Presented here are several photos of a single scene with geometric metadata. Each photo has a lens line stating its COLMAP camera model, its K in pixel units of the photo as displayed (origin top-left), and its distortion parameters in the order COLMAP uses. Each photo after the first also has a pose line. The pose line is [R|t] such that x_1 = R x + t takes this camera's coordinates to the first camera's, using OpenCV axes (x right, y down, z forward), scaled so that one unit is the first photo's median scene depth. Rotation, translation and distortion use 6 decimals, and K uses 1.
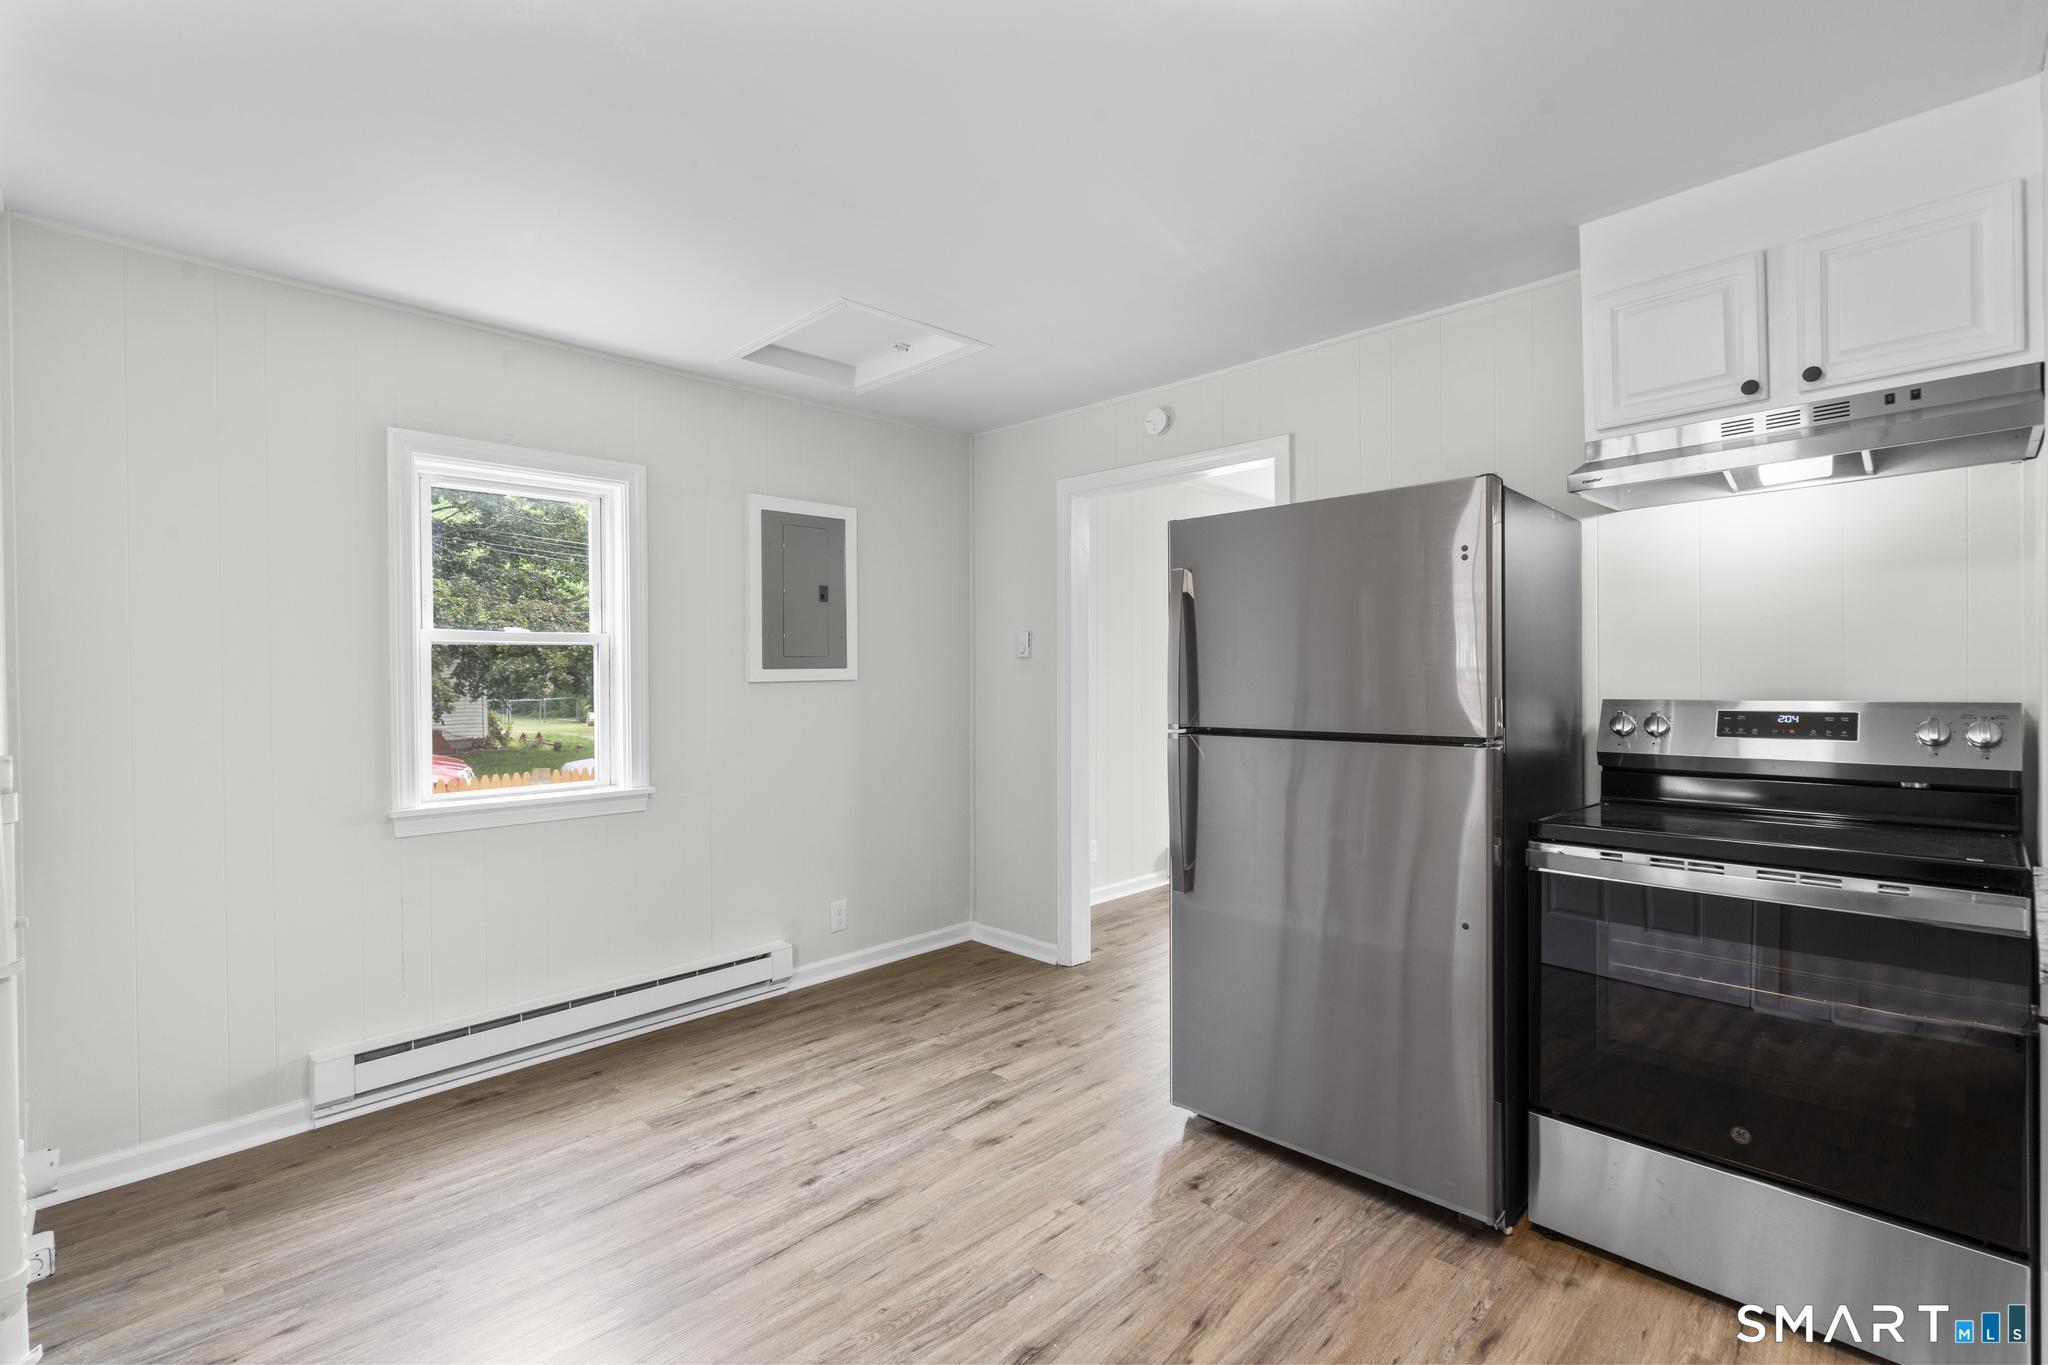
lens RADIAL K [[919.3, 0, 1005.8], [0, 919.3, 687.2], [0, 0, 1]] dist [-0.002867, 0.005939]
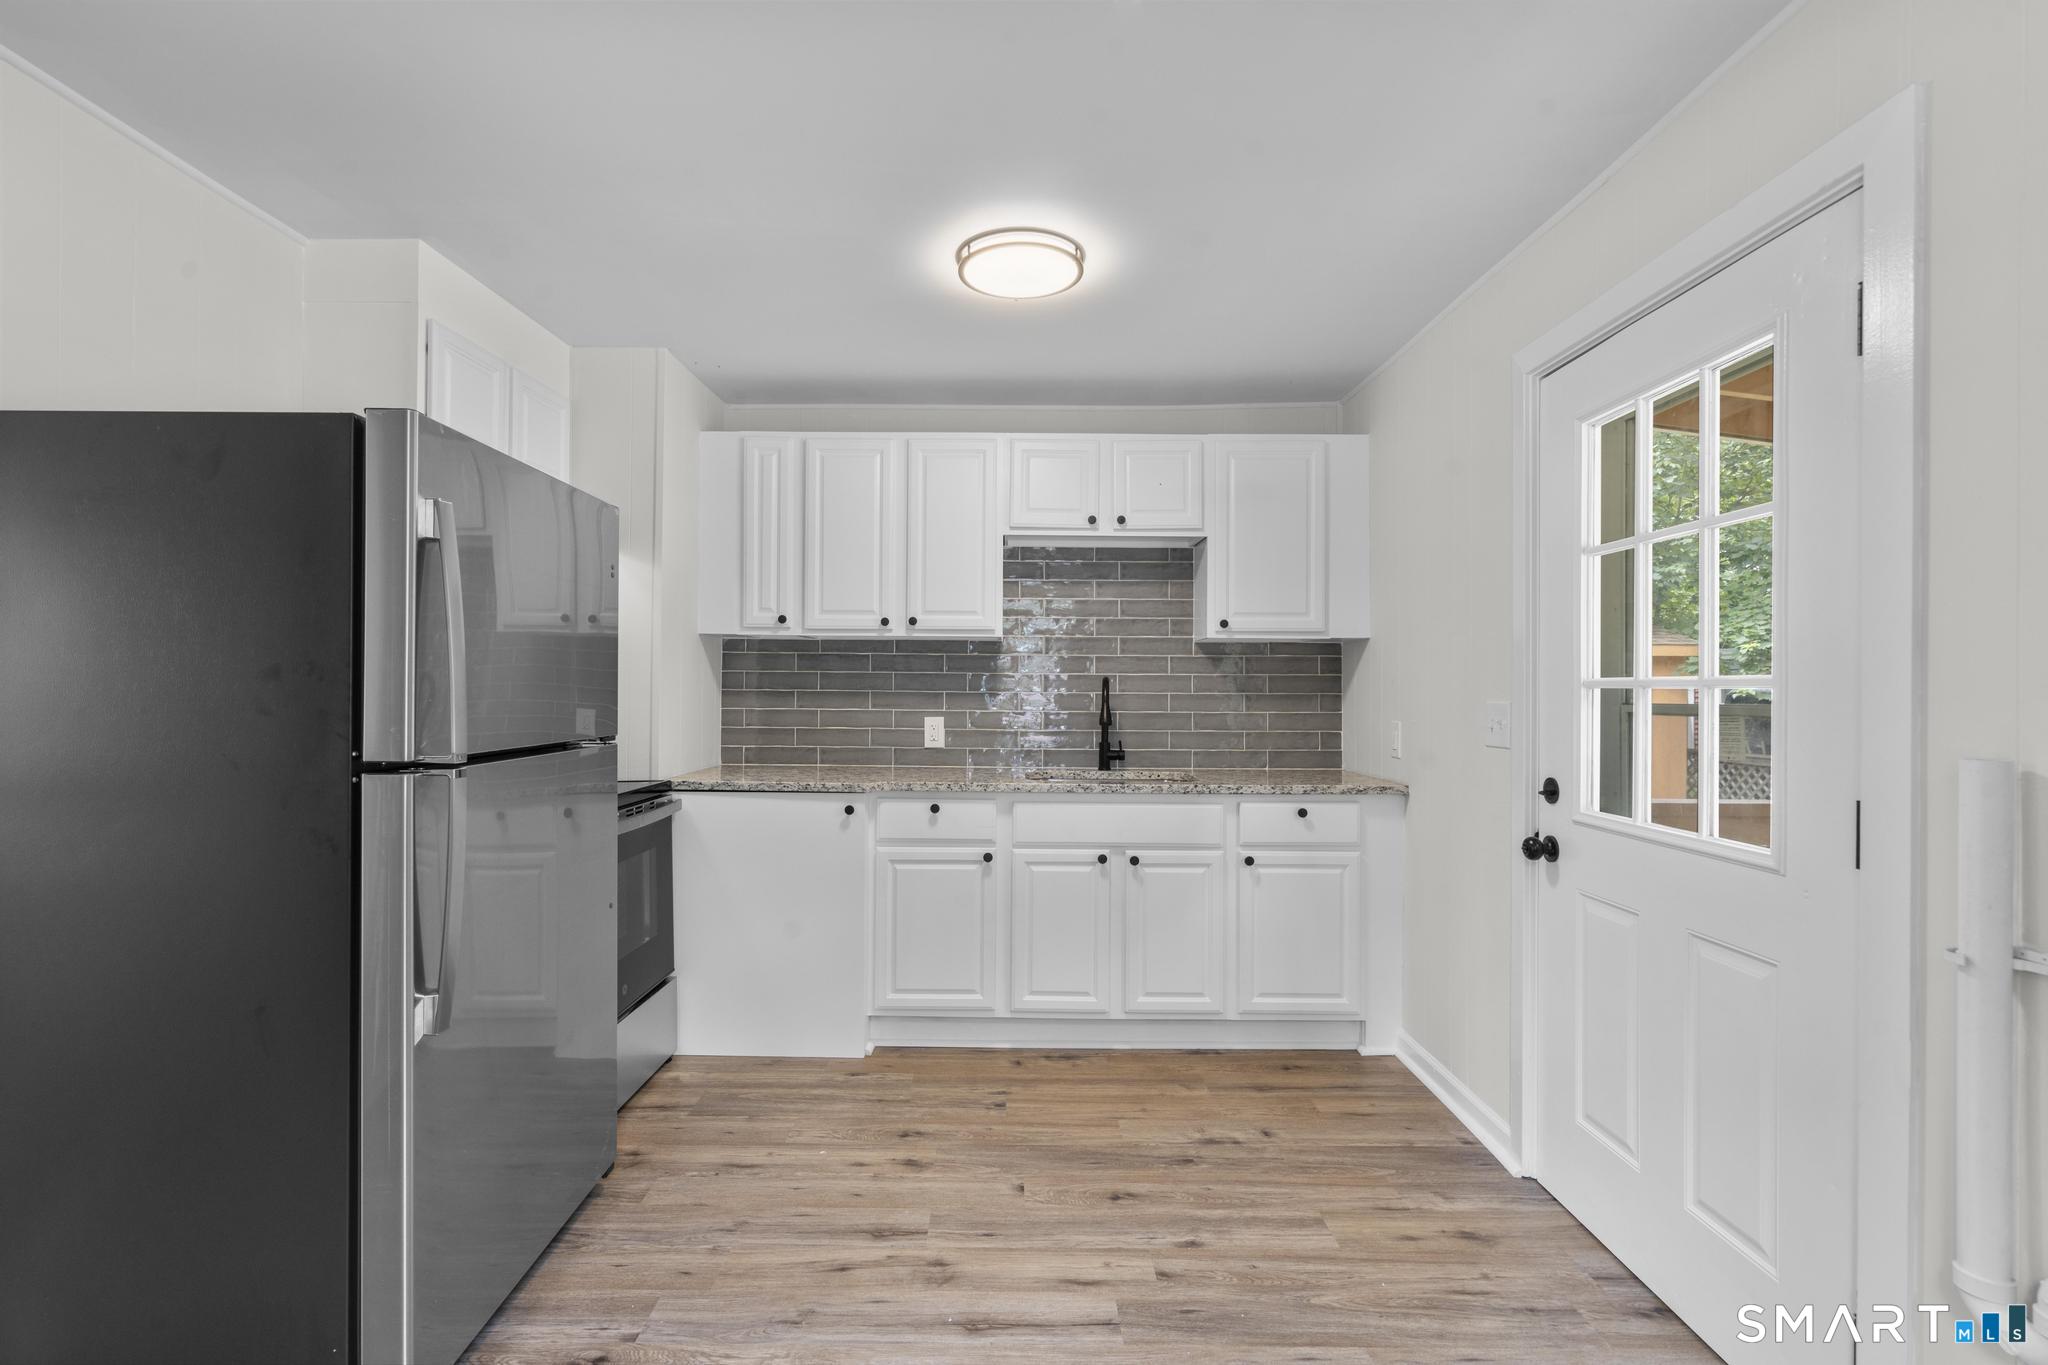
lens RADIAL K [[919.3, 0, 1005.8], [0, 919.3, 687.2], [0, 0, 1]] dist [-0.002867, 0.005939]
pose [[-0.713116, 0.004221, 0.701033, -0.652541], [0.005318, 0.999986, -0.000611, -0.002850], [-0.701026, 0.003293, -0.713128, 1.522775]]
